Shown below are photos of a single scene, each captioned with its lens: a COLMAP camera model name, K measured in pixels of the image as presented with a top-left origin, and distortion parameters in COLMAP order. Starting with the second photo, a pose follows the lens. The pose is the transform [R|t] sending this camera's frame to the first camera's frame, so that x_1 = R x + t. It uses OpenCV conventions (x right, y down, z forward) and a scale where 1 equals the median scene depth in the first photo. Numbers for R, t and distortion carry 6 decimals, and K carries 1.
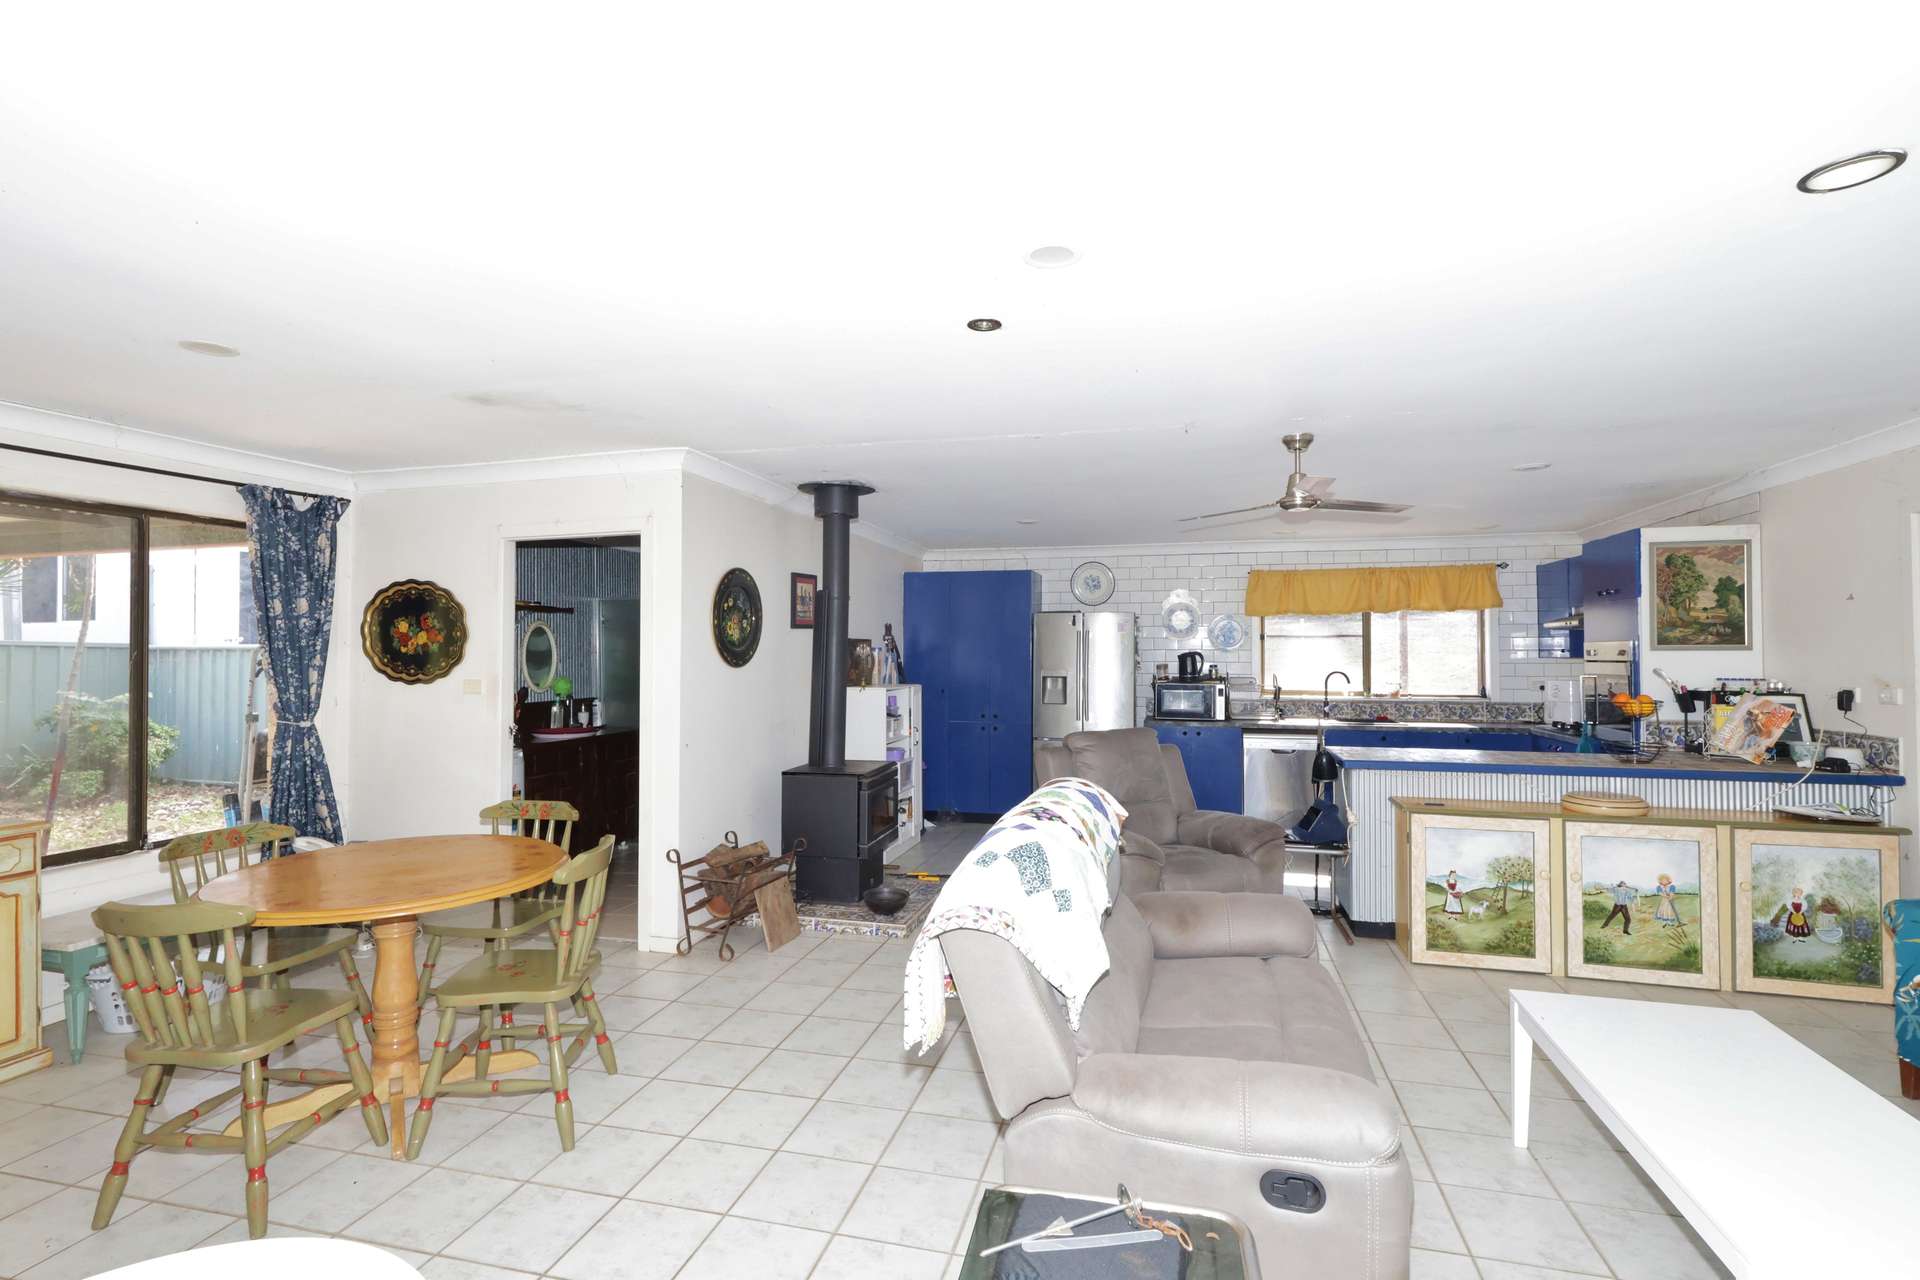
lens RADIAL K [[872.8, 0, 954.2], [0, 872.8, 641.9], [0, 0, 1]] dist [-0.012096, -0.000822]
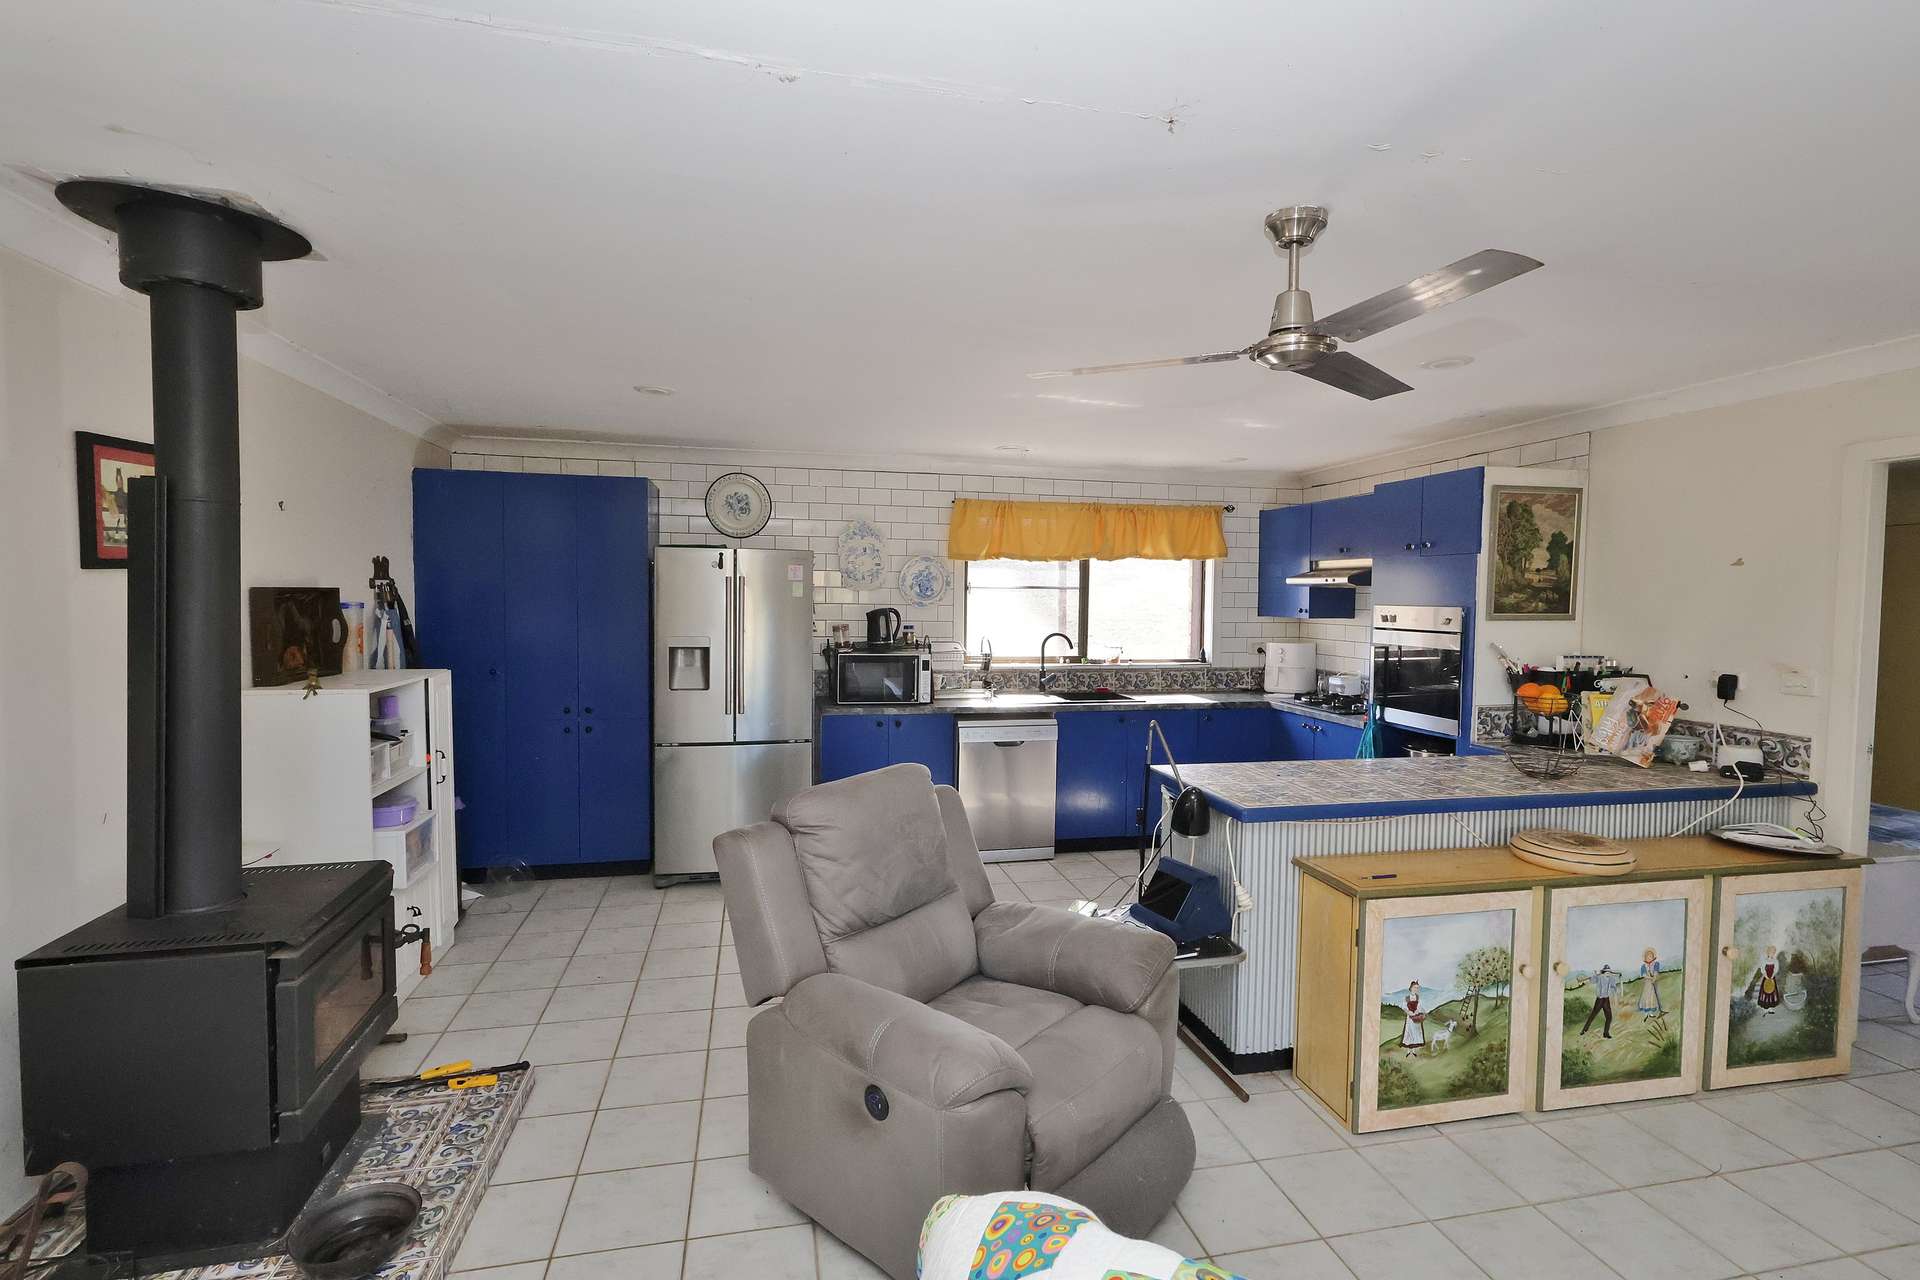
lens RADIAL K [[887.7, 0, 960.0], [0, 887.7, 640.0], [0, 0, 1]] dist [-0.012046, 0.000372]
pose [[0.889231, -0.015103, 0.457209, -0.008984], [-0.017111, 0.997657, 0.066235, -0.017882], [-0.457138, -0.066721, 0.886890, 0.498395]]
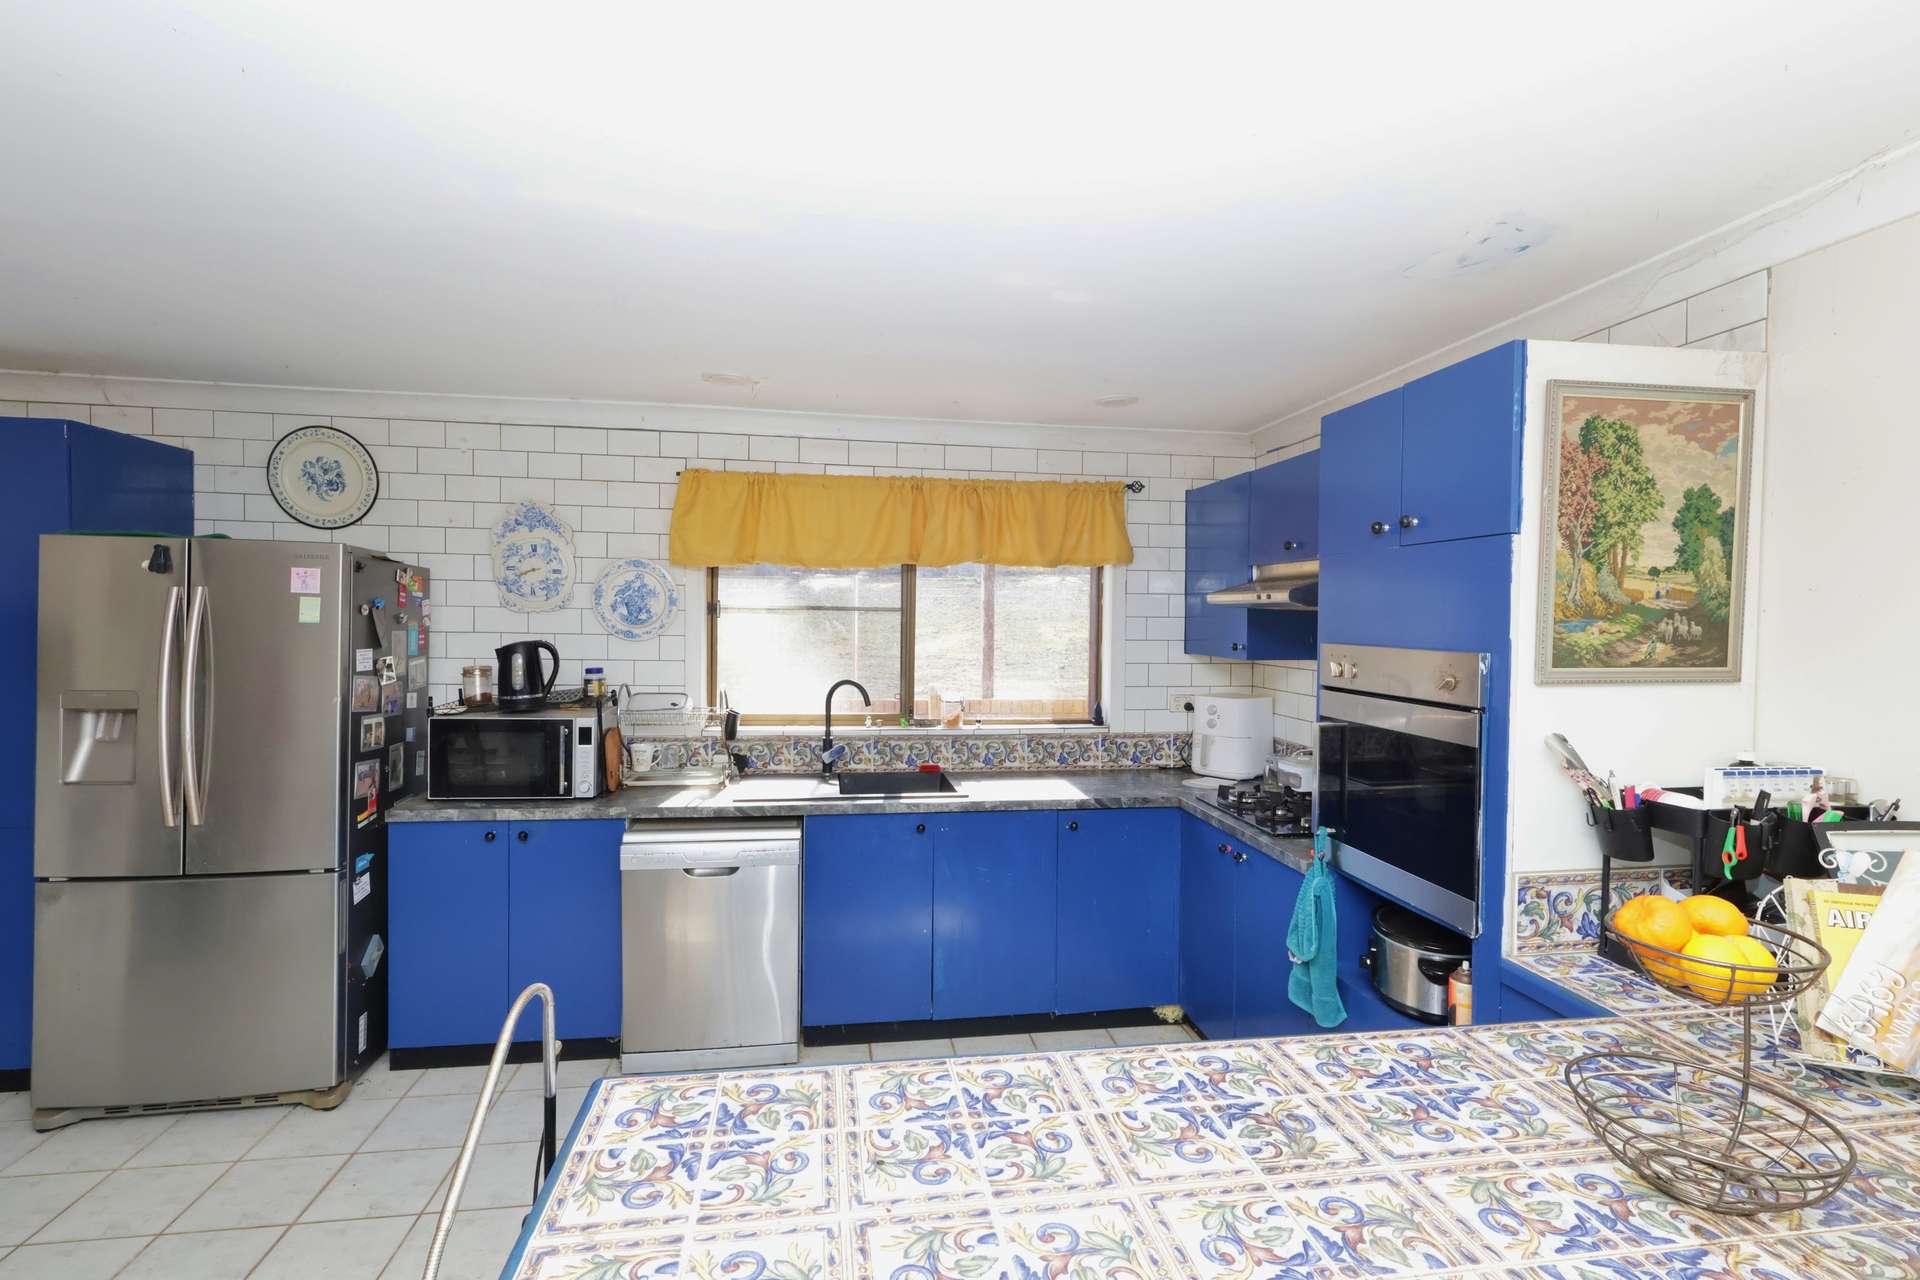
lens RADIAL K [[904.6, 0, 957.9], [0, 904.6, 635.8], [0, 0, 1]] dist [-0.001890, -0.000120]
pose [[0.913449, 0.002734, 0.406944, 0.435738], [-0.019673, 0.999105, 0.037446, -0.019012], [-0.406477, -0.042211, 0.912685, 0.763539]]
